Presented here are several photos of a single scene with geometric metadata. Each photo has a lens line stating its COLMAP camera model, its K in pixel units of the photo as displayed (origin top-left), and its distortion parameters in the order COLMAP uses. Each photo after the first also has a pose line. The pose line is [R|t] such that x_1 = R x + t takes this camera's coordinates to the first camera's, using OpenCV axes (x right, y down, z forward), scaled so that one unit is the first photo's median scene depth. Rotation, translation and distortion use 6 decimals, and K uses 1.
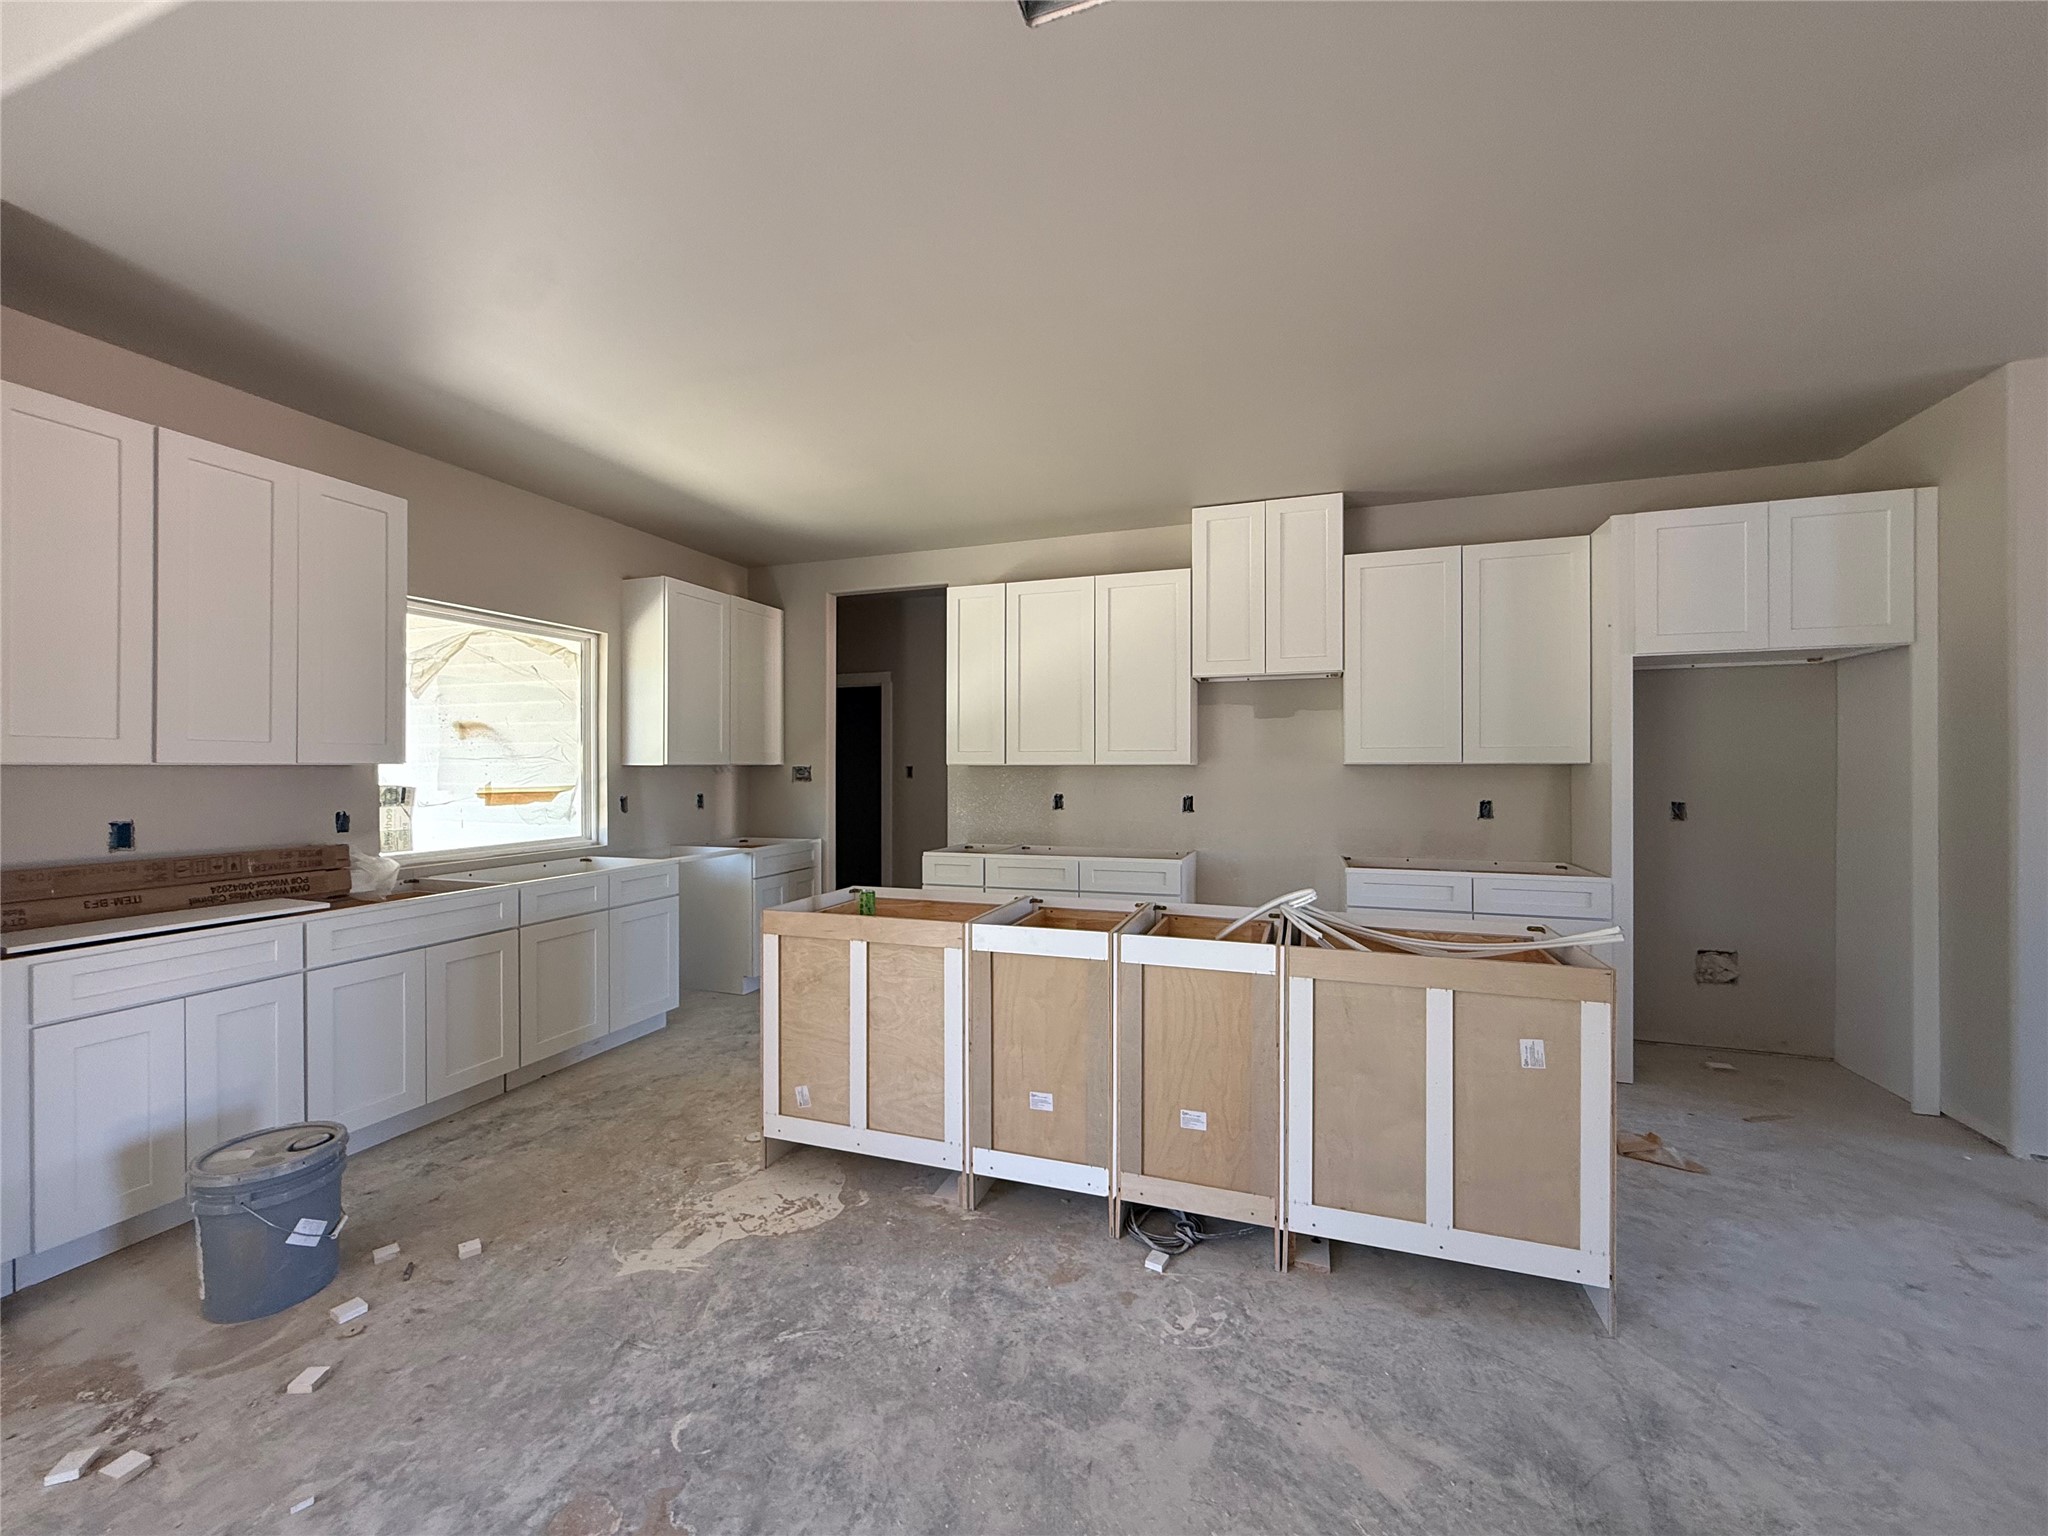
lens RADIAL K [[816.6, 0, 1018.2], [0, 816.6, 764.3], [0, 0, 1]] dist [-0.000016, 0.000297]
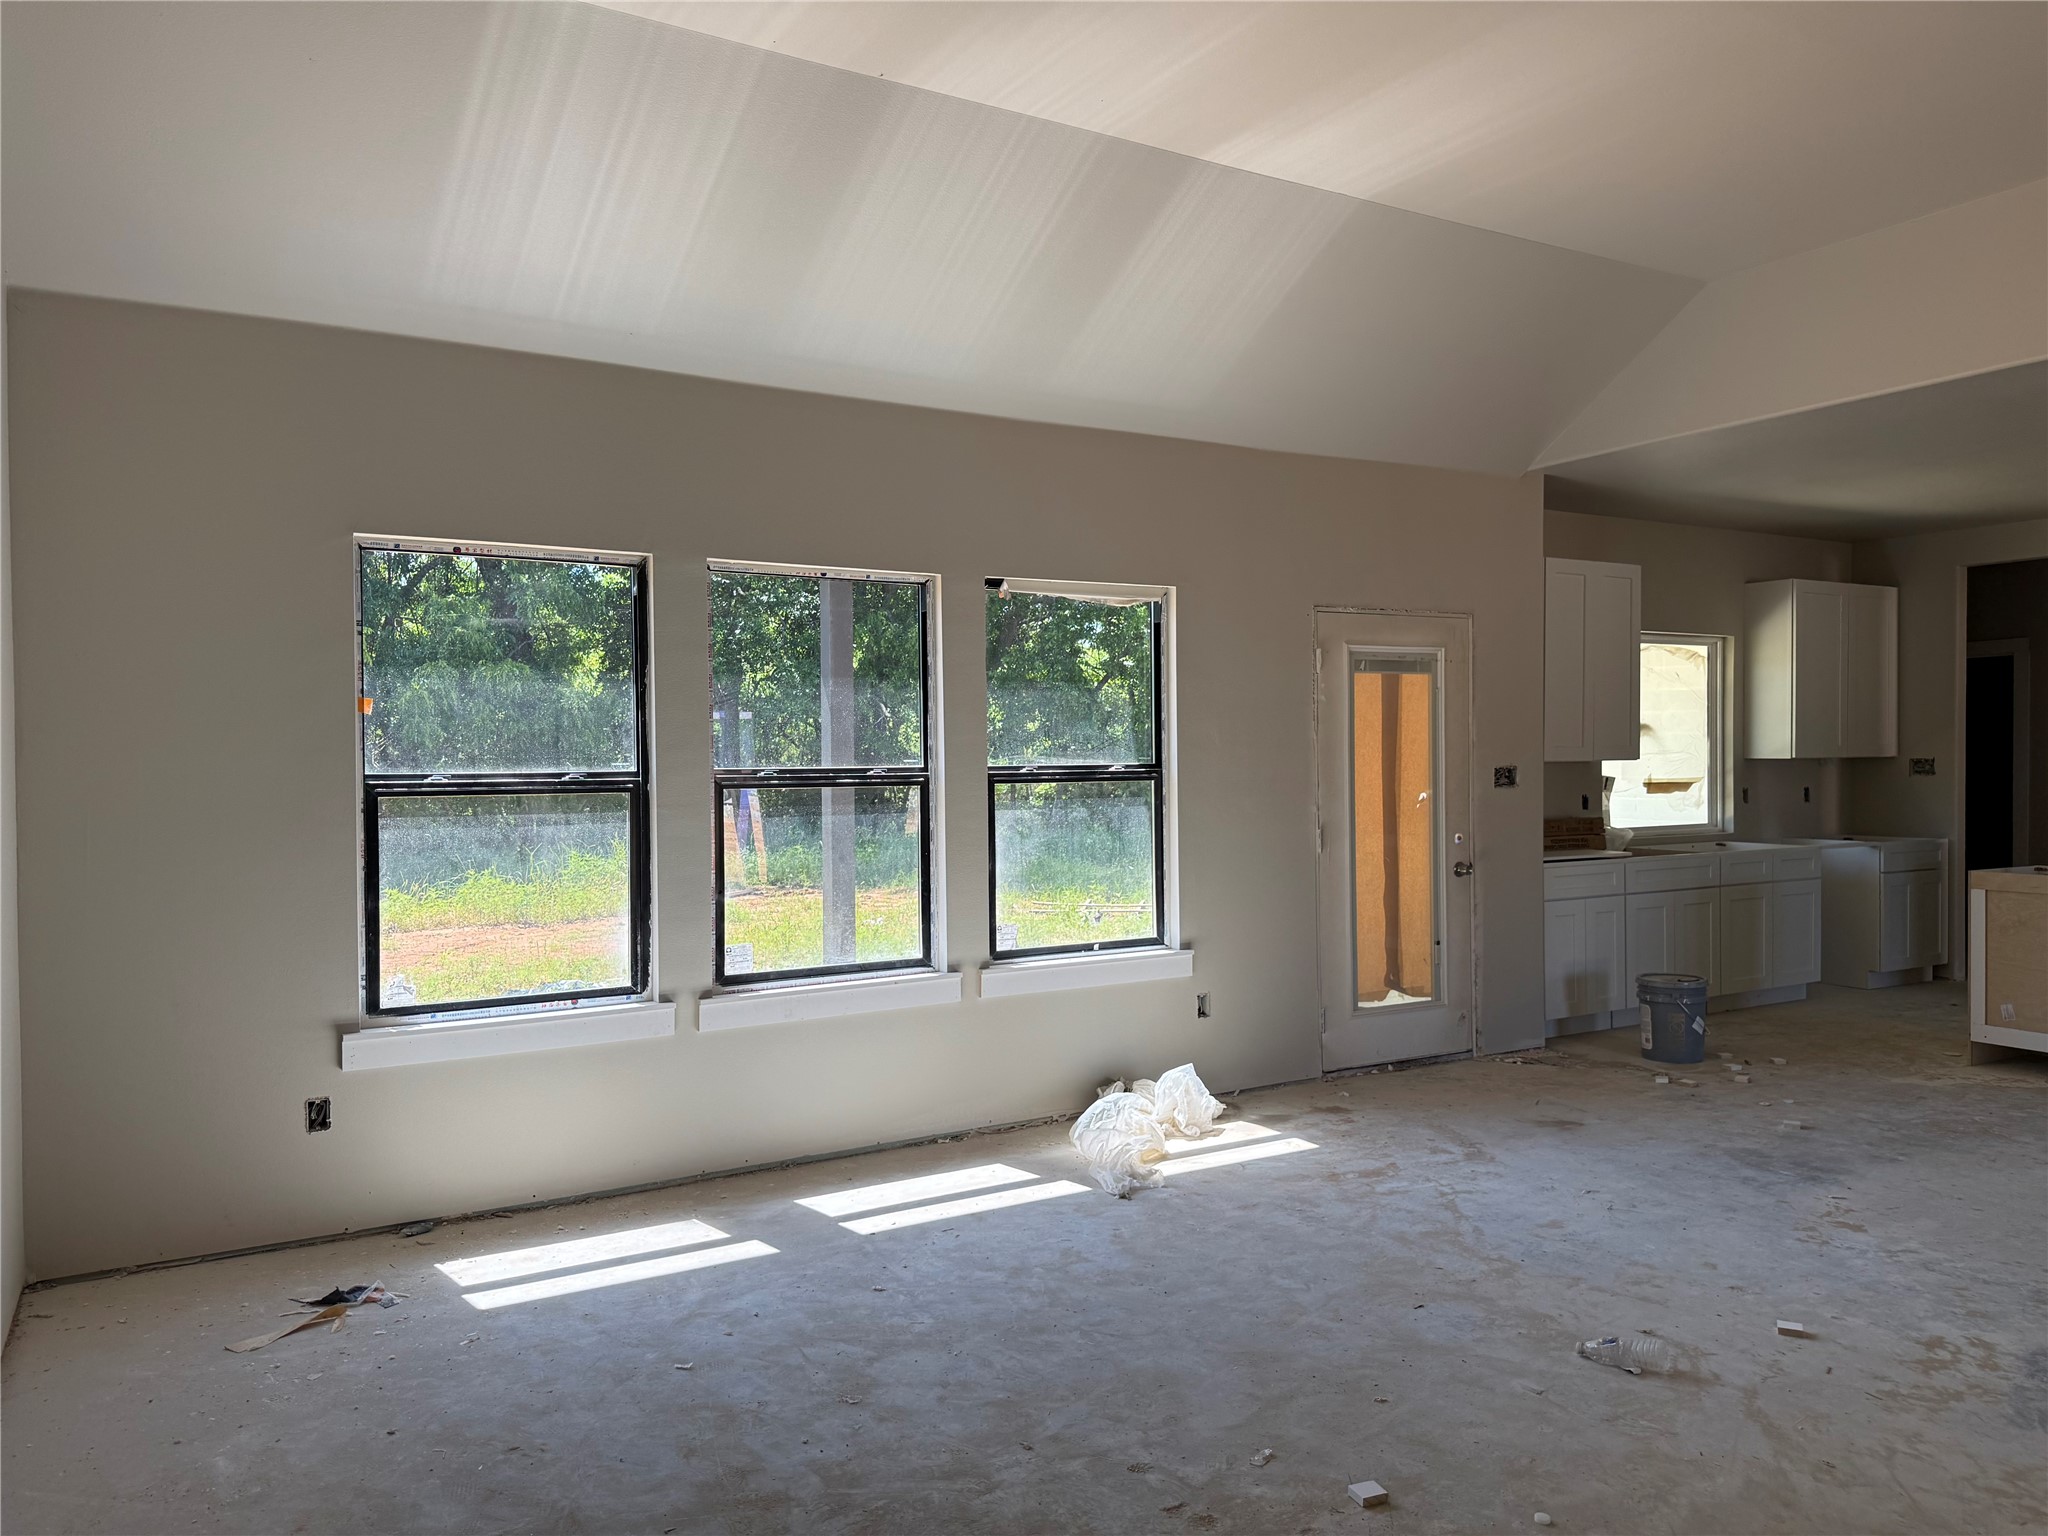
lens RADIAL K [[1438.6, 0, 1025.0], [0, 1438.6, 776.2], [0, 0, 1]] dist [0.002176, 0.000447]
pose [[0.758864, 0.006225, -0.651219, 0.026156], [0.007076, 0.999816, 0.017803, -0.016178], [0.651210, -0.018118, 0.758681, -1.056936]]
